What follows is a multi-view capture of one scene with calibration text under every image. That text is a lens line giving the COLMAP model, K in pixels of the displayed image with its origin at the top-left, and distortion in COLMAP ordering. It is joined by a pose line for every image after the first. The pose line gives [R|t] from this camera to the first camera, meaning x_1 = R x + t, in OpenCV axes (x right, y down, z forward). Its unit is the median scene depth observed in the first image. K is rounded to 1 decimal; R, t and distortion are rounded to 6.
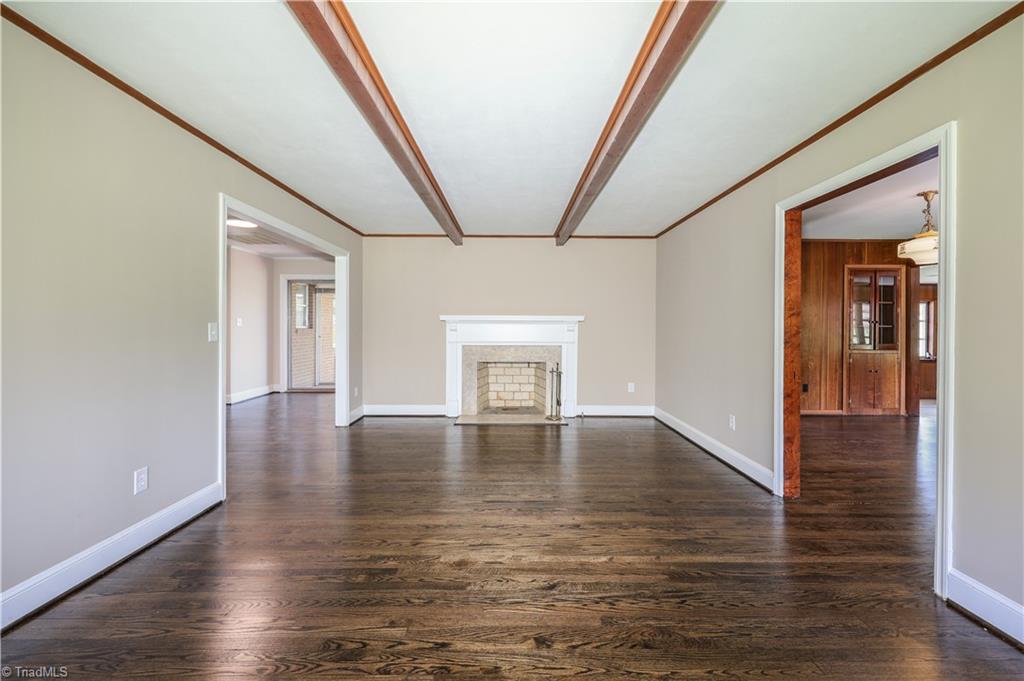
lens RADIAL K [[419.0, 0, 497.5], [0, 419.0, 324.9], [0, 0, 1]] dist [-0.006336, 0.000324]
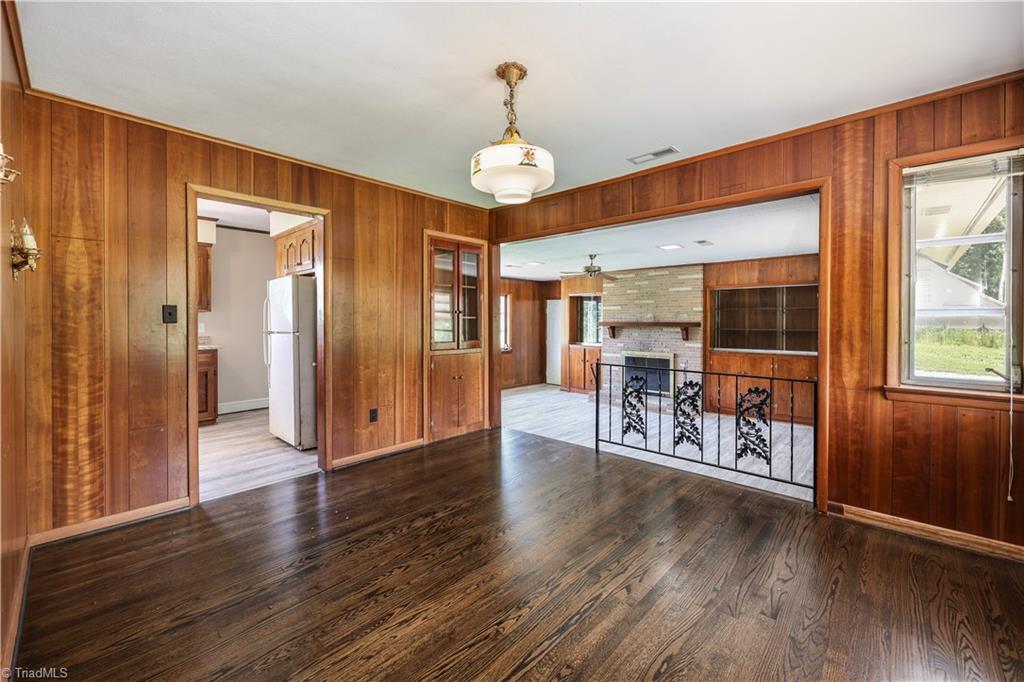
lens RADIAL K [[419.0, 0, 523.1], [0, 419.0, 325.0], [0, 0, 1]] dist [-0.006336, 0.000324]
pose [[0.661971, -0.013954, 0.749400, 0.414588], [0.006400, 0.999895, 0.012964, 0.007157], [-0.749502, -0.003786, 0.661991, 0.410618]]
